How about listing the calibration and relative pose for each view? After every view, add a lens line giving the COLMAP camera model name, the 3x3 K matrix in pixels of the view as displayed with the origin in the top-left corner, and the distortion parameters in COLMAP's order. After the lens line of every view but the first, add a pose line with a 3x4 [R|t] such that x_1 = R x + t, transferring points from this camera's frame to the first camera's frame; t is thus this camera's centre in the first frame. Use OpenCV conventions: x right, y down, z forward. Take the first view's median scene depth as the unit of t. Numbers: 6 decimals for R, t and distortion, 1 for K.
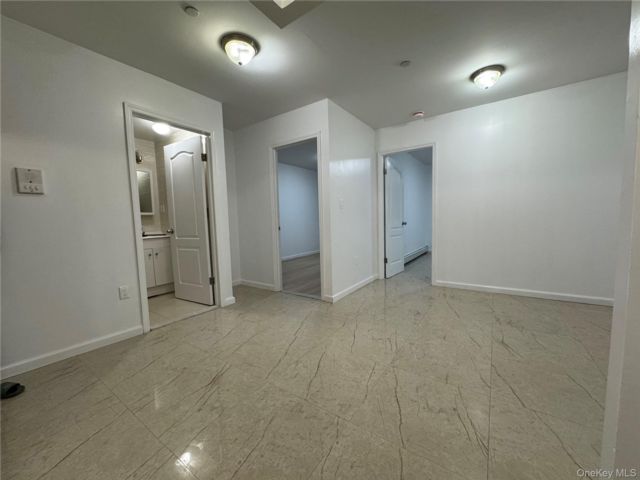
lens RADIAL K [[254.4, 0, 320.0], [0, 254.4, 240.0], [0, 0, 1]] dist [-0.003906, -0.000254]
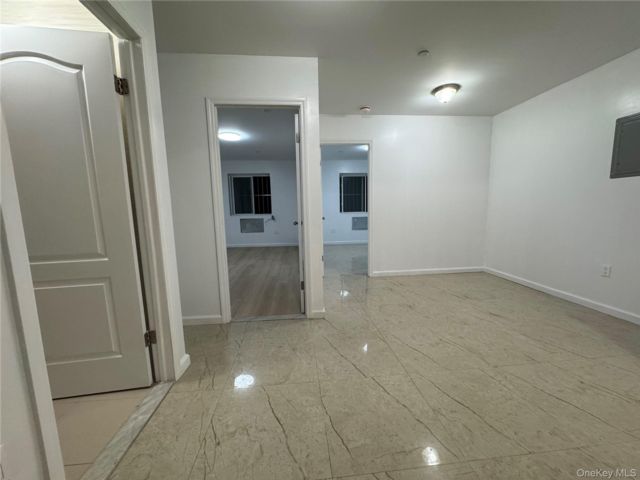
lens RADIAL K [[254.4, 0, 320.0], [0, 254.4, 240.0], [0, 0, 1]] dist [-0.003906, -0.000254]
pose [[0.765495, -0.069655, 0.639661, -0.479463], [0.052382, 0.997570, 0.045943, -0.042523], [-0.641307, -0.001663, 0.767283, 0.394106]]
